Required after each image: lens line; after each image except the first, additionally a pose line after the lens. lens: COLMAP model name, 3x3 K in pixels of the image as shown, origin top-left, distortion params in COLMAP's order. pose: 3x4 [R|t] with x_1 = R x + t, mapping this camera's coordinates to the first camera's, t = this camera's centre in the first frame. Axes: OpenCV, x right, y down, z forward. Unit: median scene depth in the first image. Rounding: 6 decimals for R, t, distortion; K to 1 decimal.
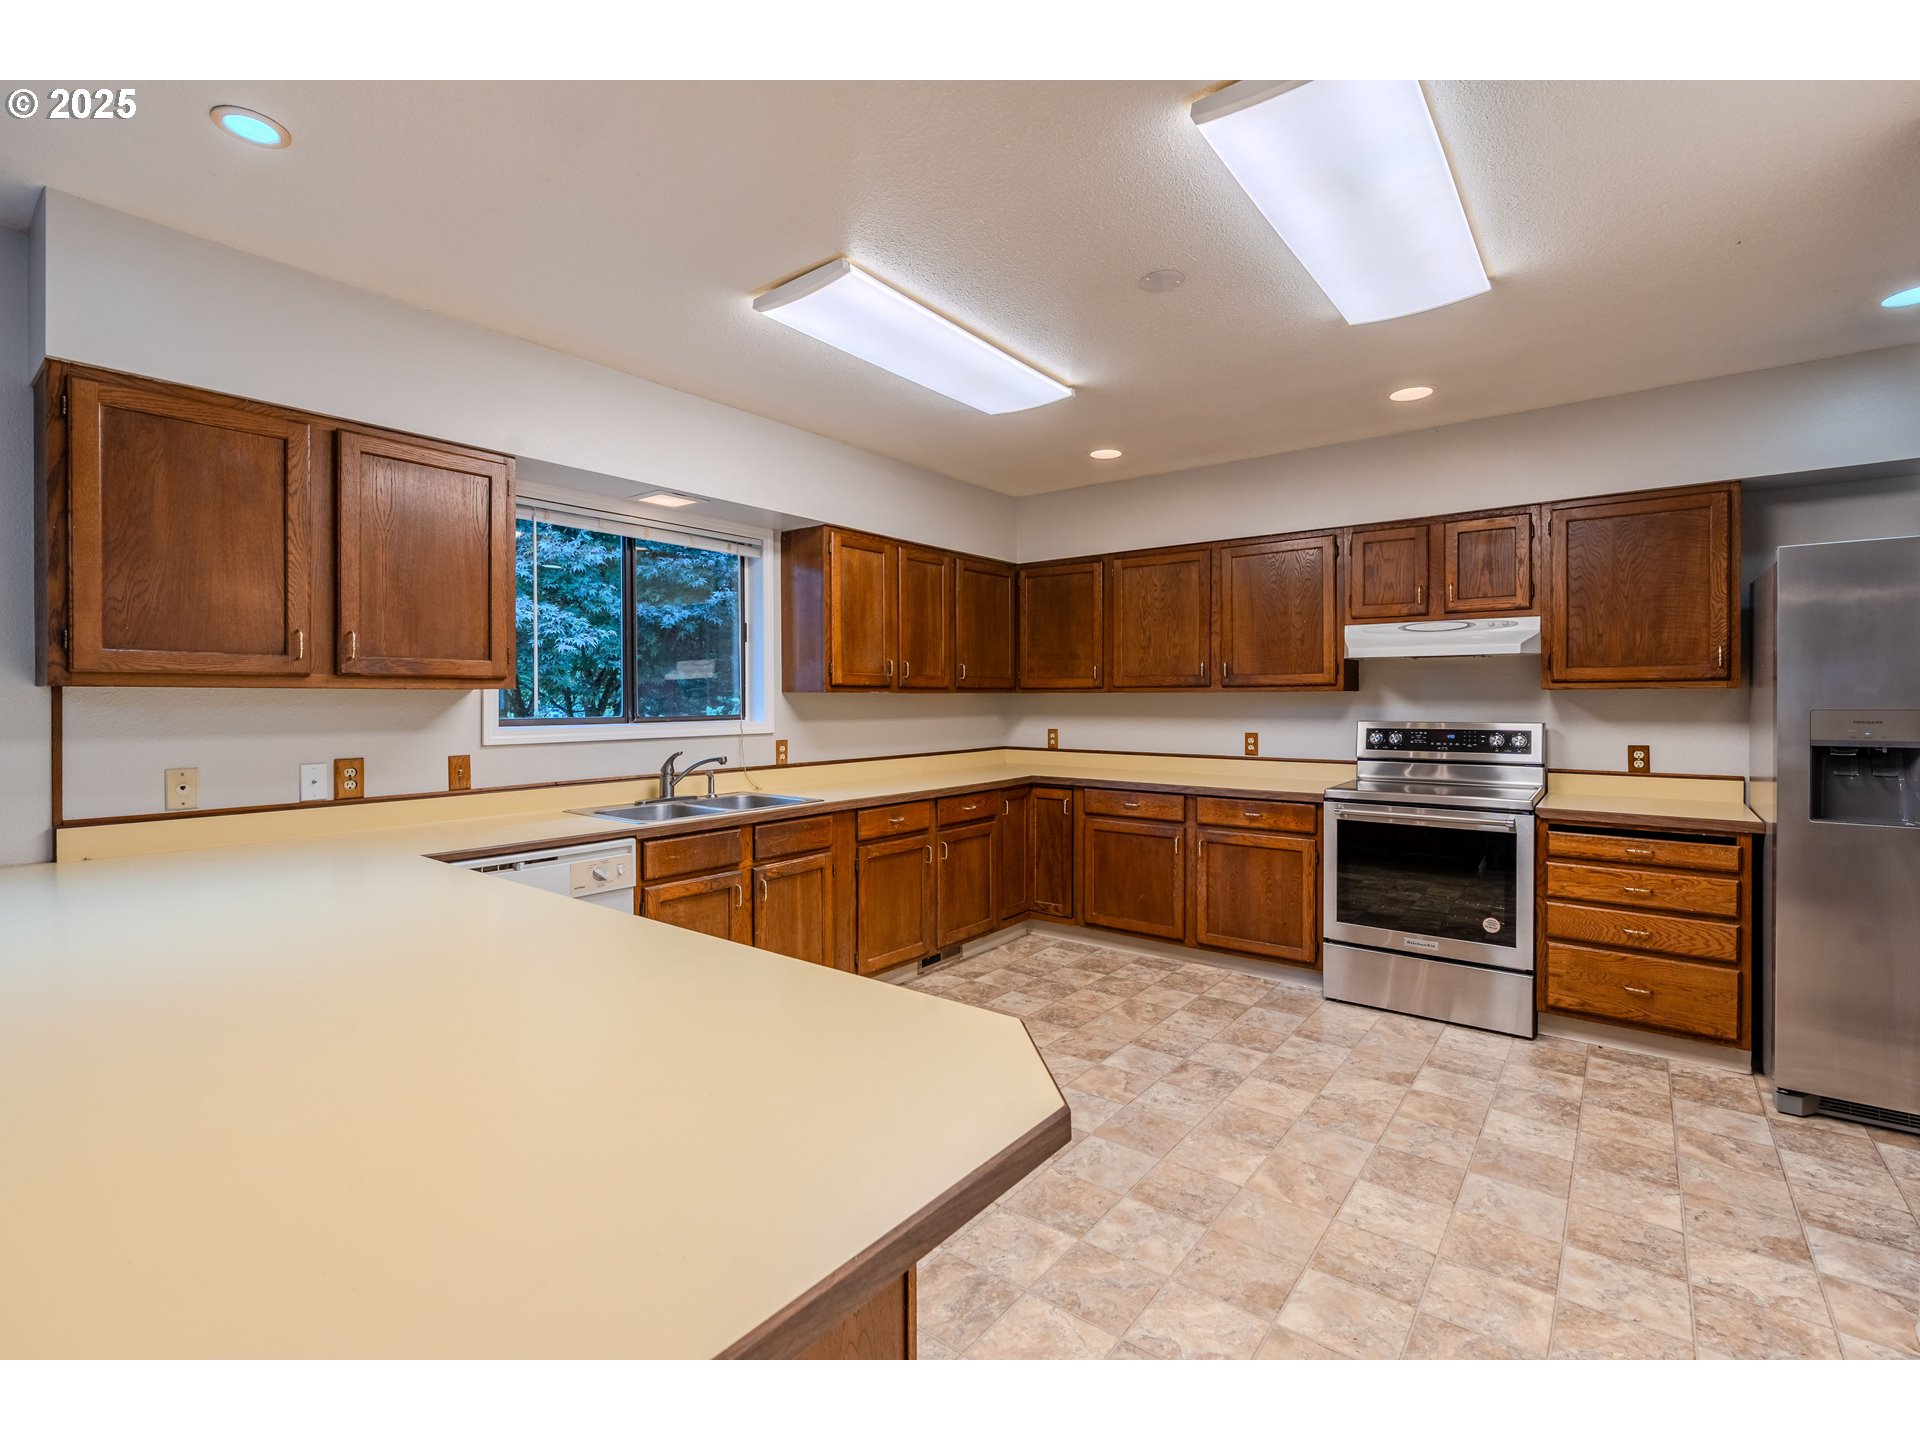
lens RADIAL K [[891.0, 0, 958.7], [0, 891.0, 703.1], [0, 0, 1]] dist [0.007698, 0.000257]
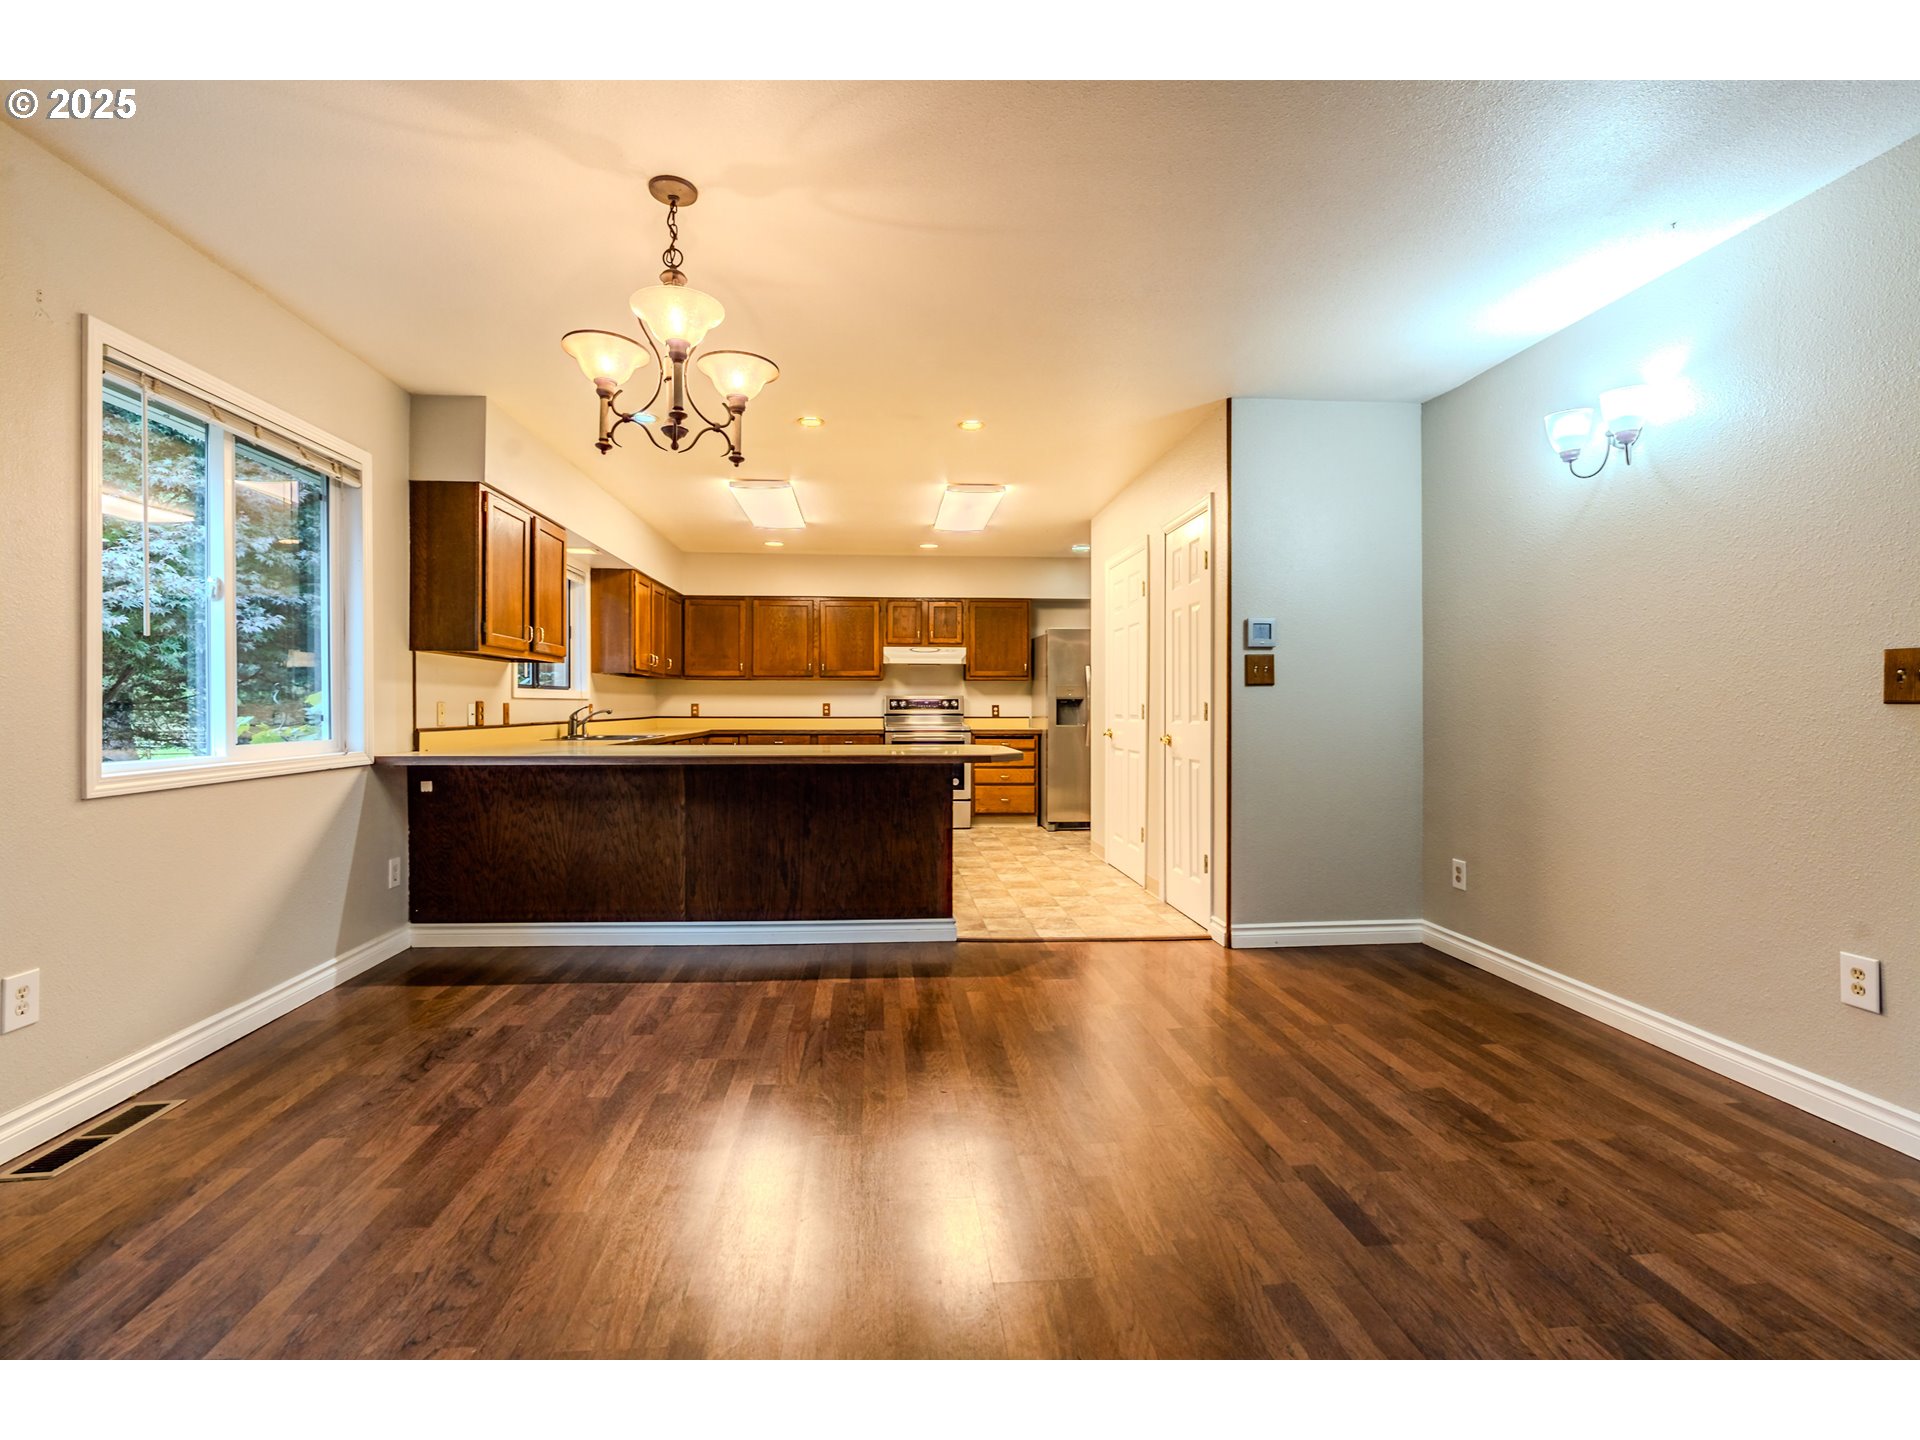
lens RADIAL K [[883.9, 0, 923.6], [0, 883.9, 705.5], [0, 0, 1]] dist [0.000183, 0.000213]
pose [[0.754067, 0.003718, 0.656787, -0.802300], [-0.000203, 0.999985, -0.005428, 0.054862], [-0.656797, 0.003960, 0.754057, -0.549445]]
